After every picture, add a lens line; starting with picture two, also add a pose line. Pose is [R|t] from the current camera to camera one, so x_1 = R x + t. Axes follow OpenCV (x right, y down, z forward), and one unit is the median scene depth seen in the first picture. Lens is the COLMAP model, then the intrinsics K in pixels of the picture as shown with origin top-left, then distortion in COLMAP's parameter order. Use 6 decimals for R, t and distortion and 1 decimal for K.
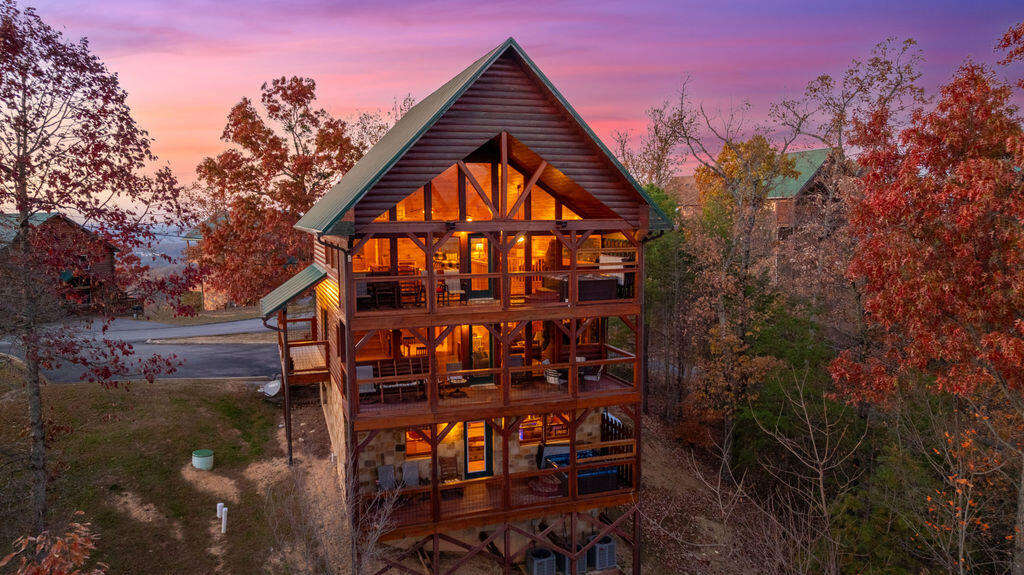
lens RADIAL K [[721.2, 0, 512.0], [0, 721.2, 287.5], [0, 0, 1]] dist [-0.007138, -0.001635]
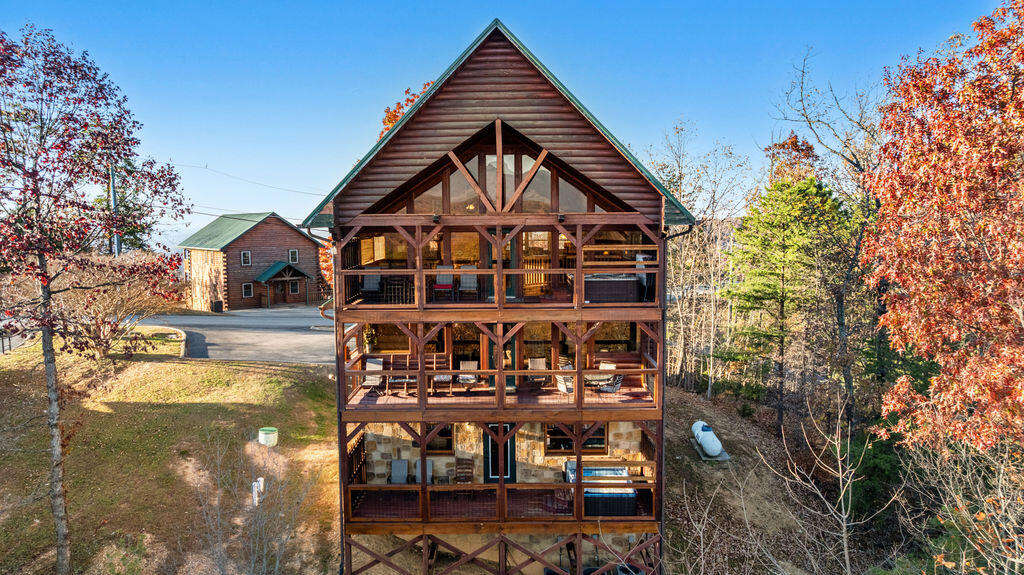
lens RADIAL K [[721.2, 0, 512.0], [0, 721.2, 287.5], [0, 0, 1]] dist [-0.007138, -0.001635]
pose [[0.942857, 0.032293, -0.331630, 0.306381], [-0.033538, 0.999436, 0.001970, 0.000880], [0.331506, 0.009265, 0.943408, 0.110443]]
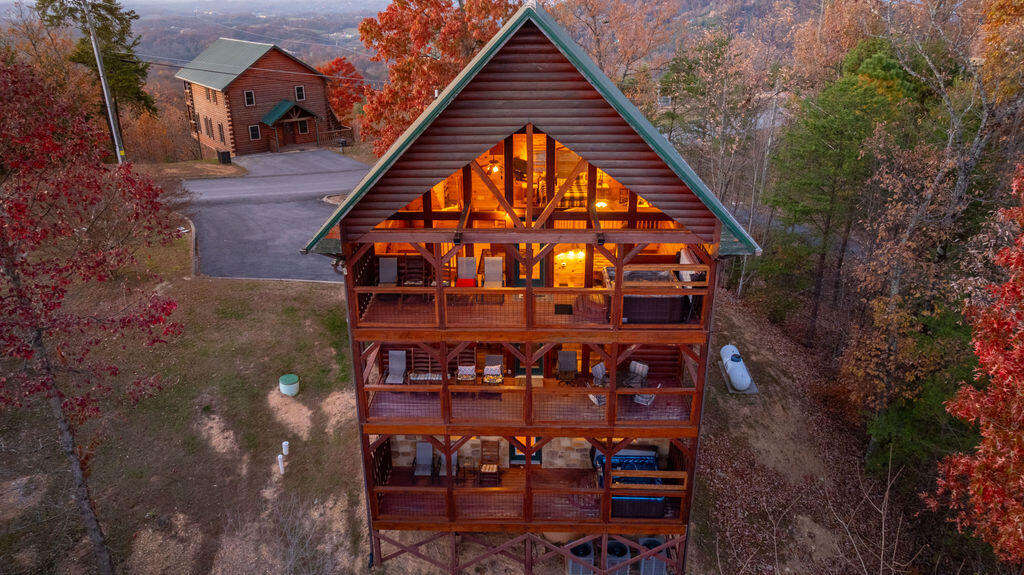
lens RADIAL K [[724.3, 0, 512.0], [0, 724.3, 287.5], [0, 0, 1]] dist [-0.004118, -0.003422]
pose [[0.934013, 0.140475, -0.328462, 0.240333], [-0.036839, 0.952415, 0.302569, -0.267652], [0.355336, -0.270503, 0.894743, 0.223429]]
